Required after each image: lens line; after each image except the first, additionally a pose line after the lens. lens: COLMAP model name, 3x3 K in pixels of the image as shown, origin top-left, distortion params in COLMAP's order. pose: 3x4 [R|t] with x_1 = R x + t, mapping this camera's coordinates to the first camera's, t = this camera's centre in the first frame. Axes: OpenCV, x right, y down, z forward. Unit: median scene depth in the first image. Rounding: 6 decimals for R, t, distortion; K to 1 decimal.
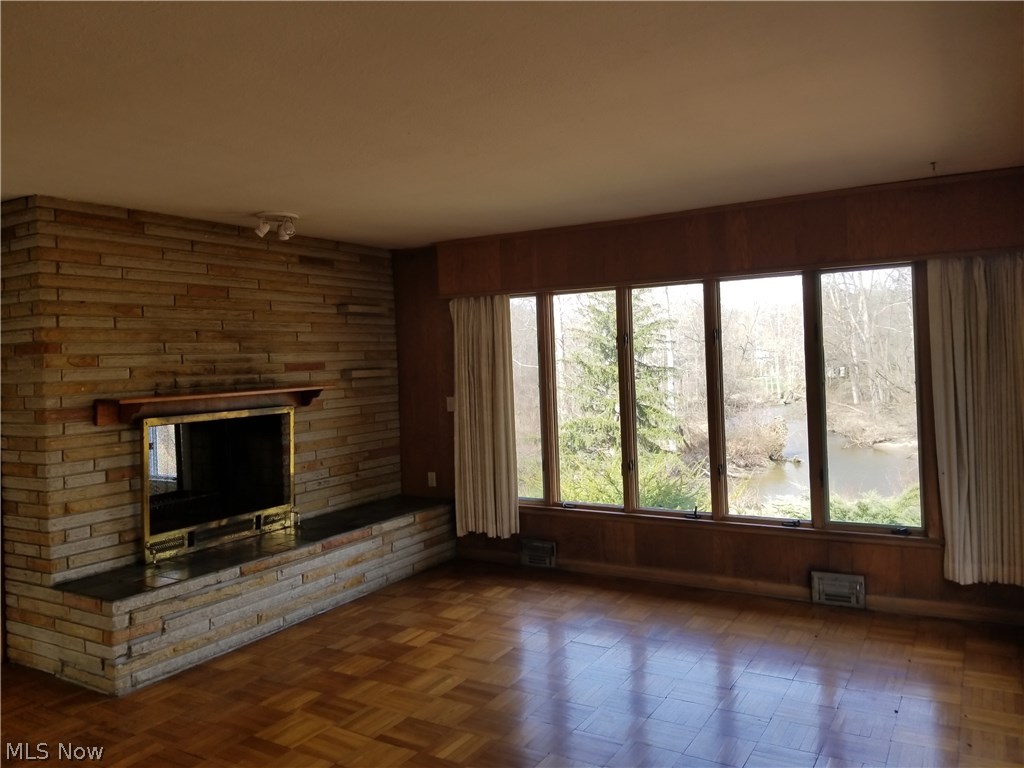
lens RADIAL K [[805.4, 0, 504.9], [0, 805.4, 375.4], [0, 0, 1]] dist [0.103309, -0.208835]
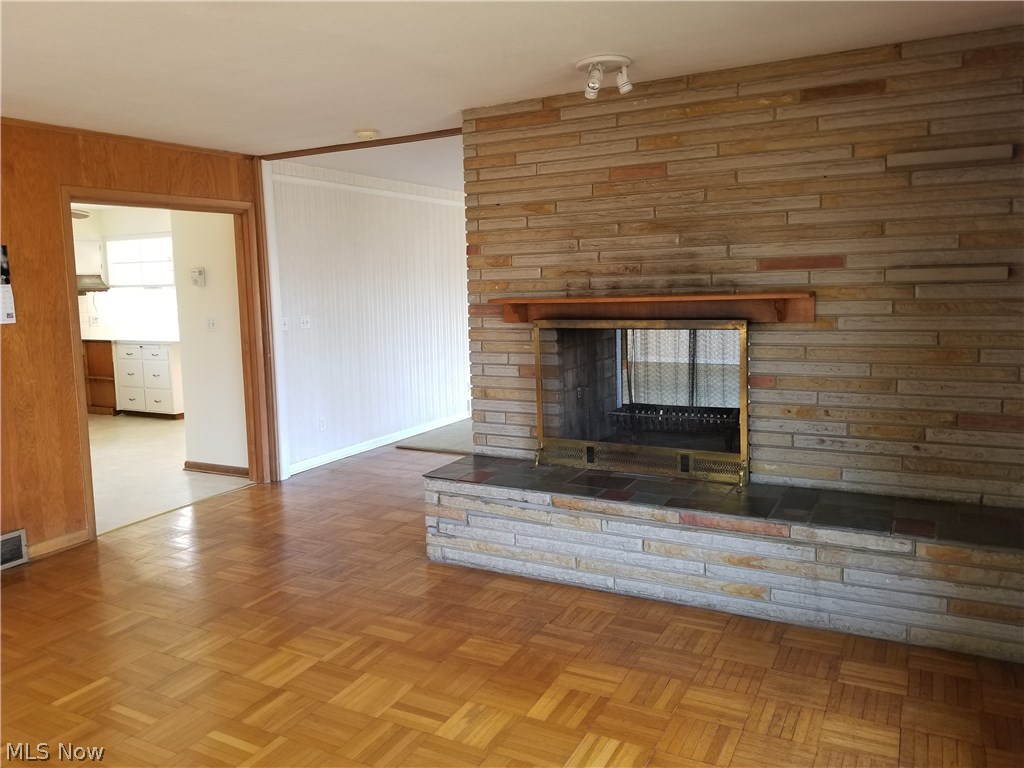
lens RADIAL K [[805.4, 0, 504.9], [0, 805.4, 375.4], [0, 0, 1]] dist [0.103309, -0.208835]
pose [[0.022958, 0.158019, -0.987169, 0.486144], [0.010839, 0.987332, 0.158297, -0.032404], [0.999678, -0.014334, 0.020954, 0.863182]]
